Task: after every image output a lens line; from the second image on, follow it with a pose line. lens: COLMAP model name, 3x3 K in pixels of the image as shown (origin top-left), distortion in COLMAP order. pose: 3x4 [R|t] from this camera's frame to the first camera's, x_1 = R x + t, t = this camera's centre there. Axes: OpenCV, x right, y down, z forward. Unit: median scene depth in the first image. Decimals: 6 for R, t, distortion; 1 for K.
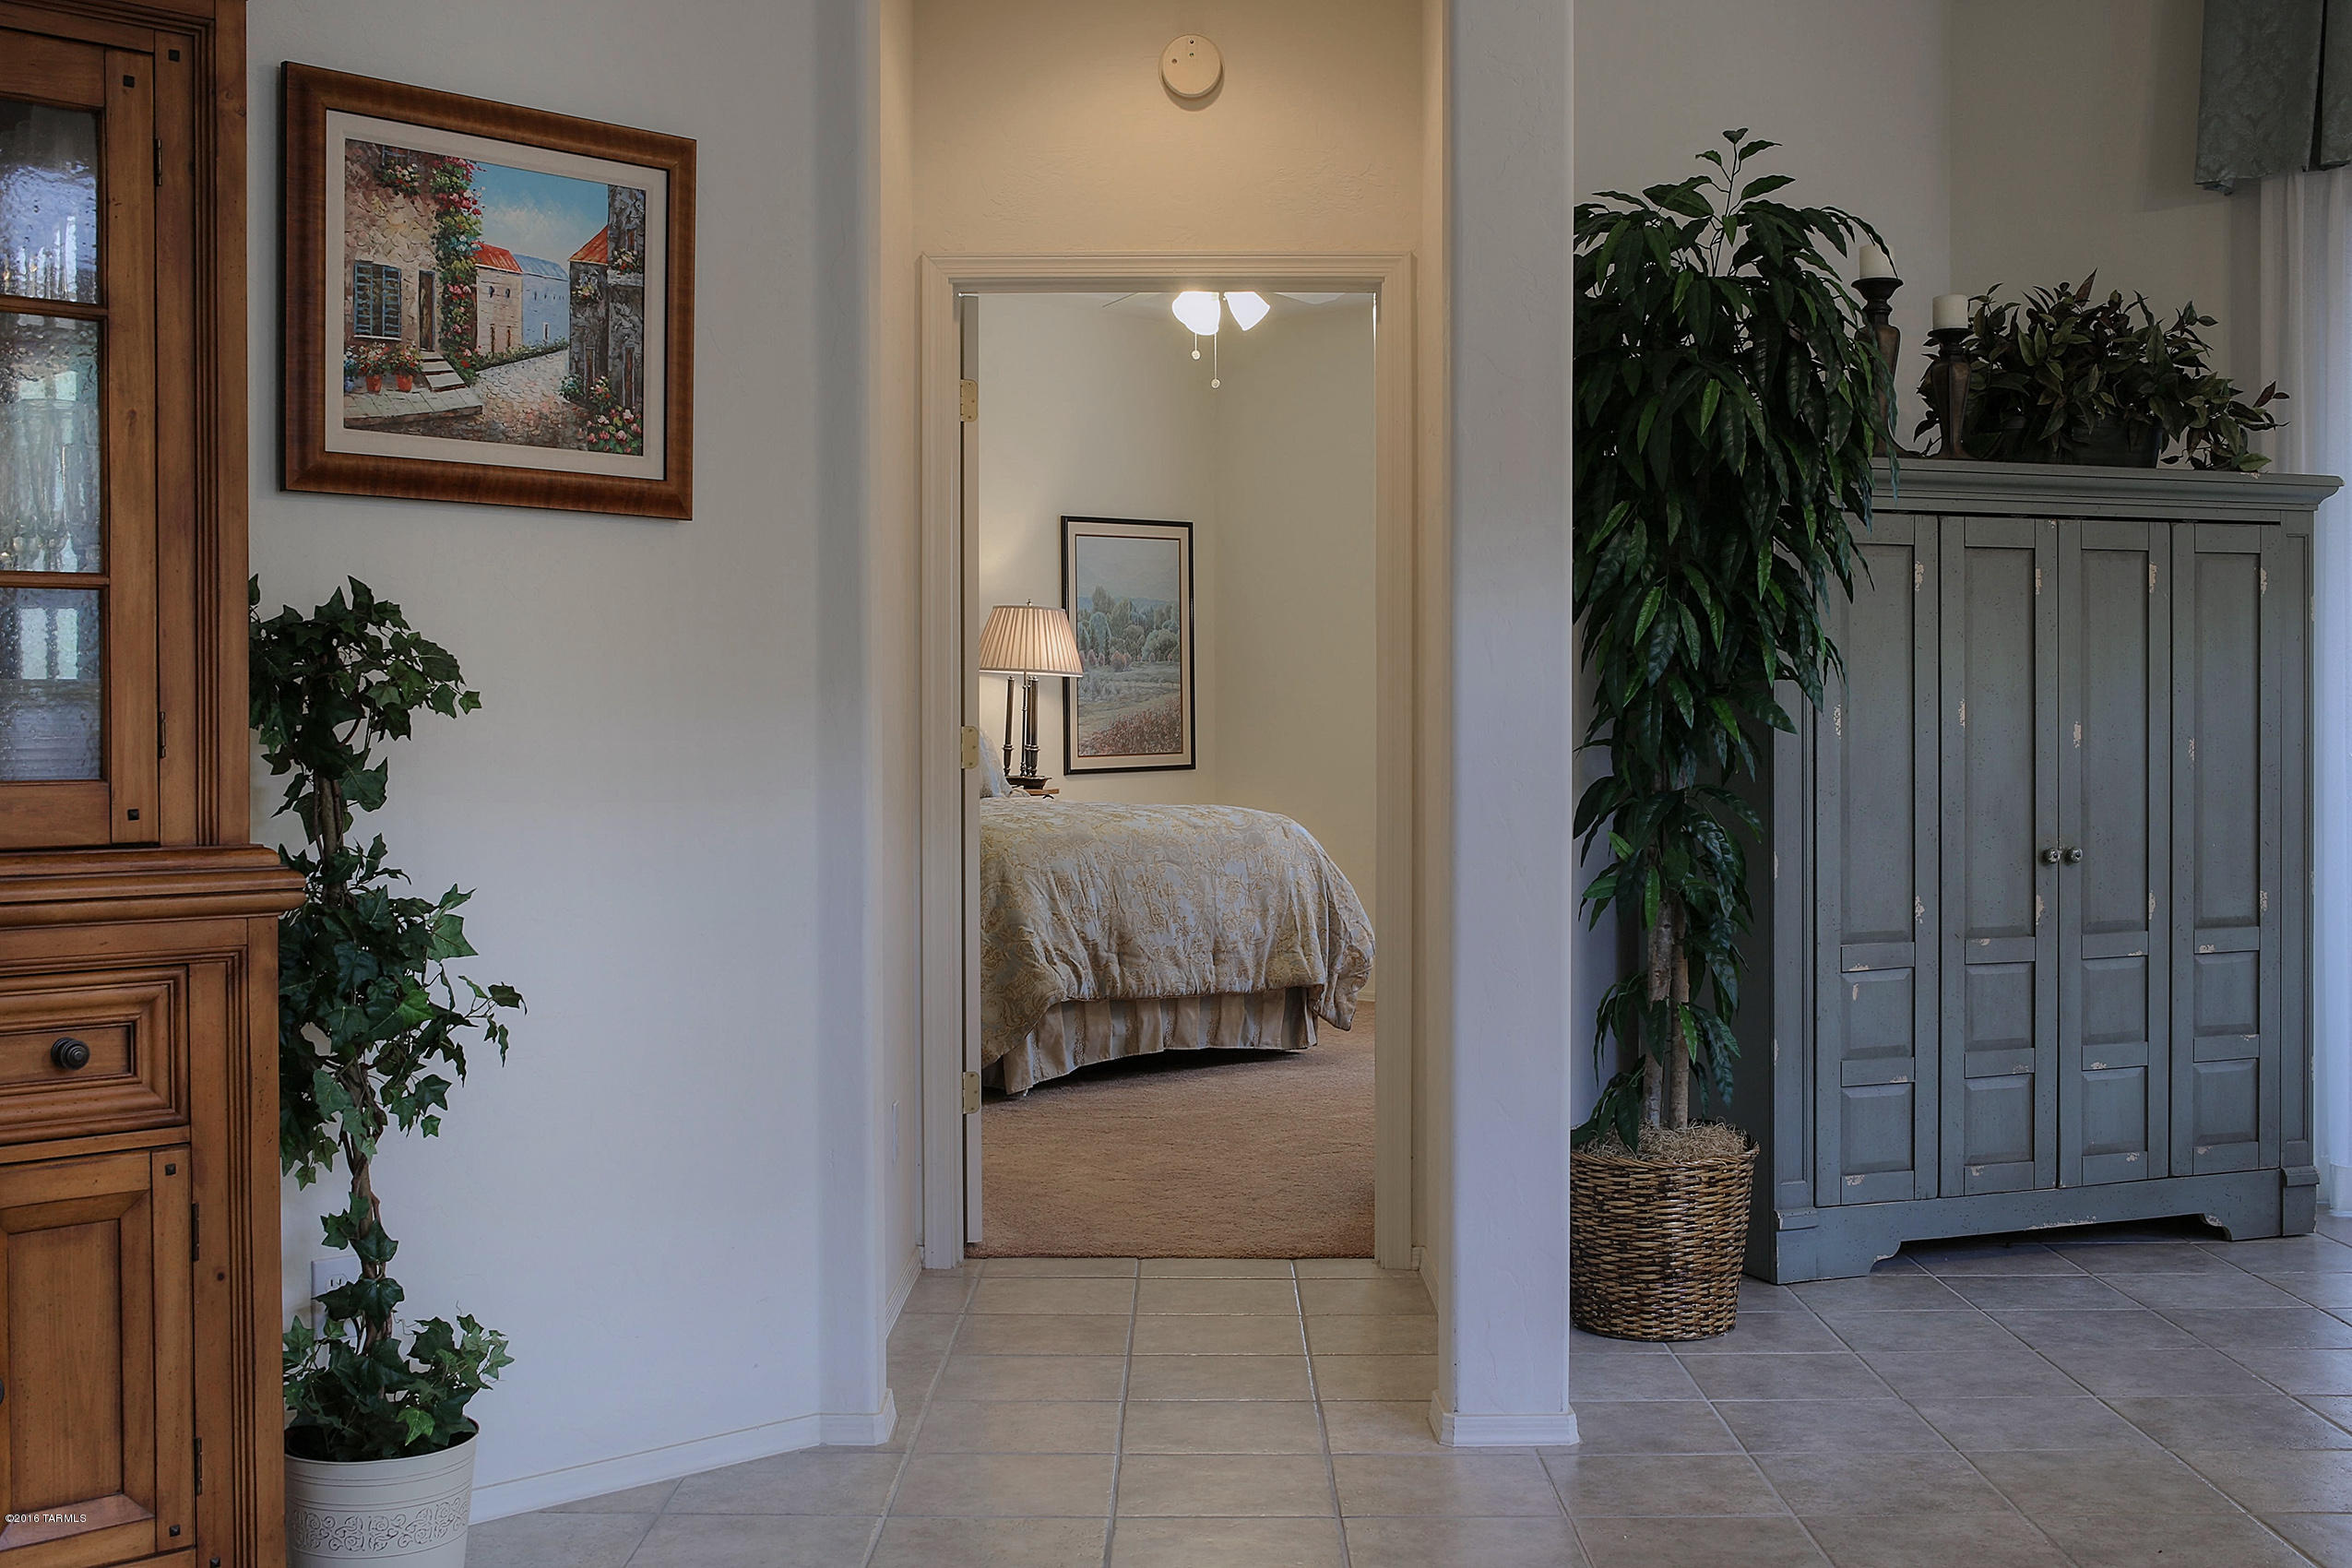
lens RADIAL K [[2547.3, 0, 1003.6], [0, 2547.3, 725.1], [0, 0, 1]] dist [-0.013120, 0.023619]
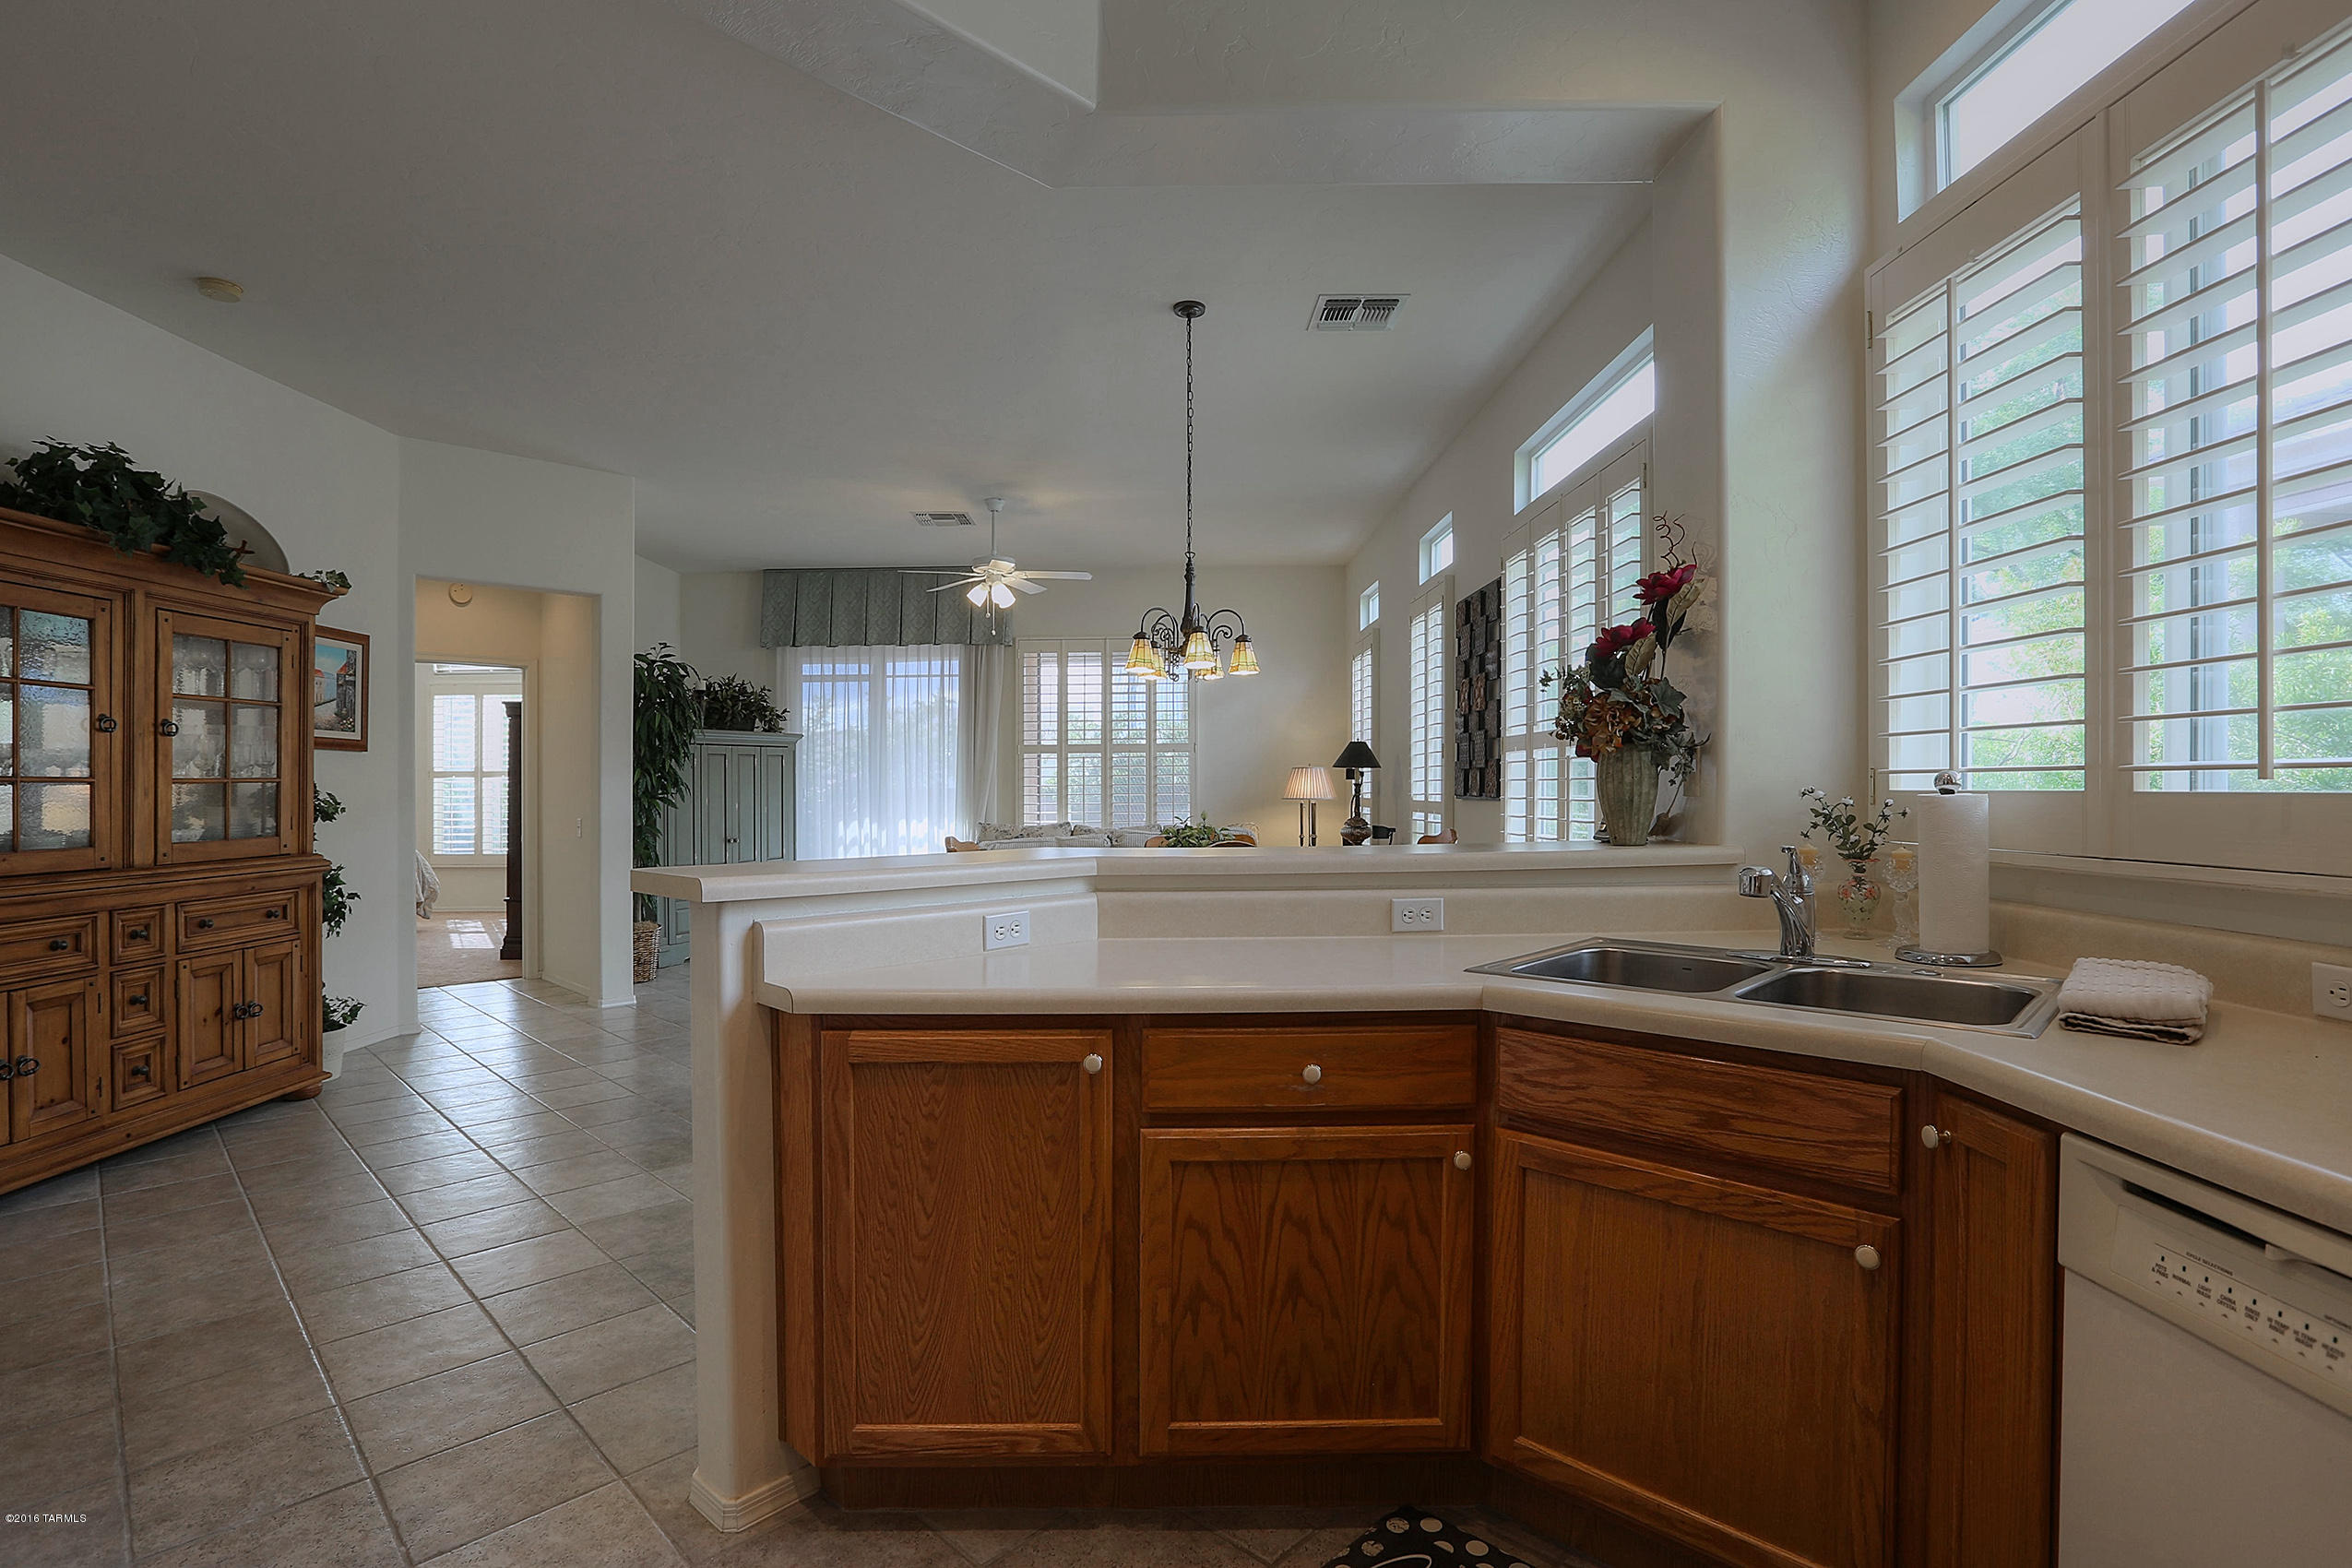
lens RADIAL K [[1113.4, 0, 1181.7], [0, 1113.4, 771.1], [0, 0, 1]] dist [-0.041720, 0.000254]
pose [[0.651250, 0.002209, 0.758860, -0.193832], [0.012550, 0.999828, -0.013680, -0.009520], [-0.758759, 0.018433, 0.651110, -0.267287]]
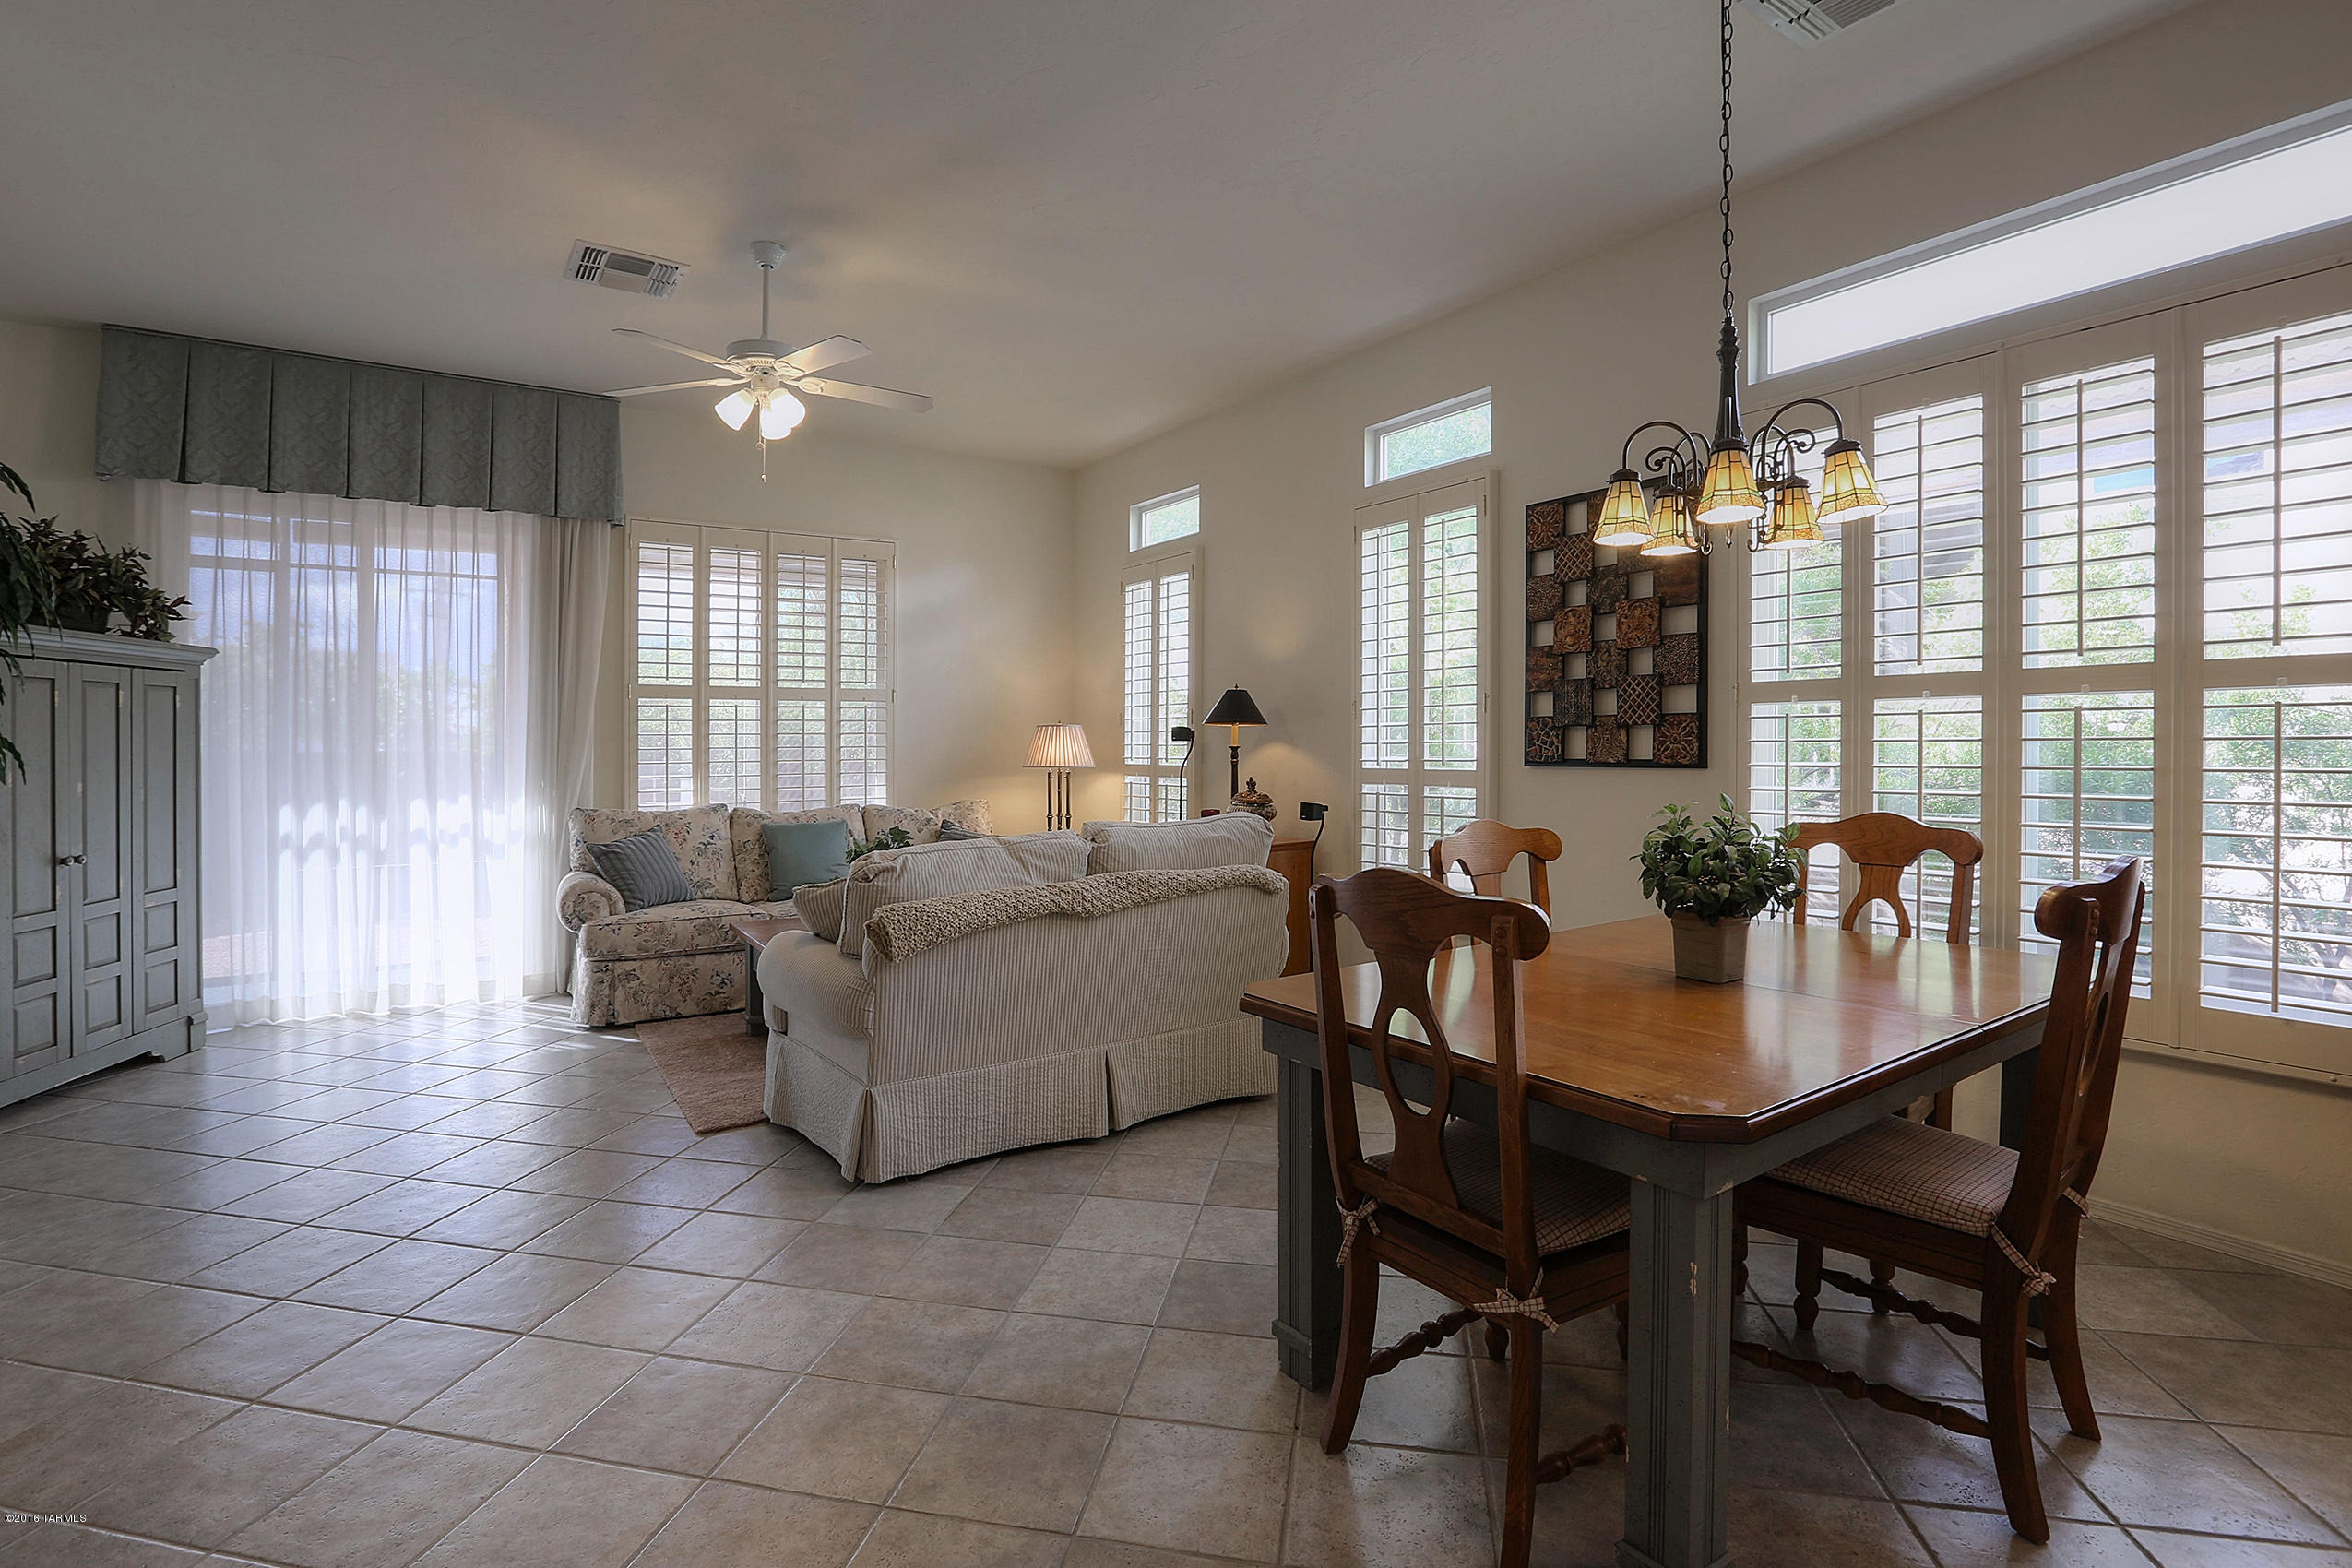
lens RADIAL K [[1112.7, 0, 1186.7], [0, 1112.7, 749.7], [0, 0, 1]] dist [-0.017333, 0.000137]
pose [[0.146799, -0.005480, 0.989151, -0.108860], [0.008980, 0.999951, 0.004208, -0.010806], [-0.989126, 0.008264, 0.146841, 0.089833]]
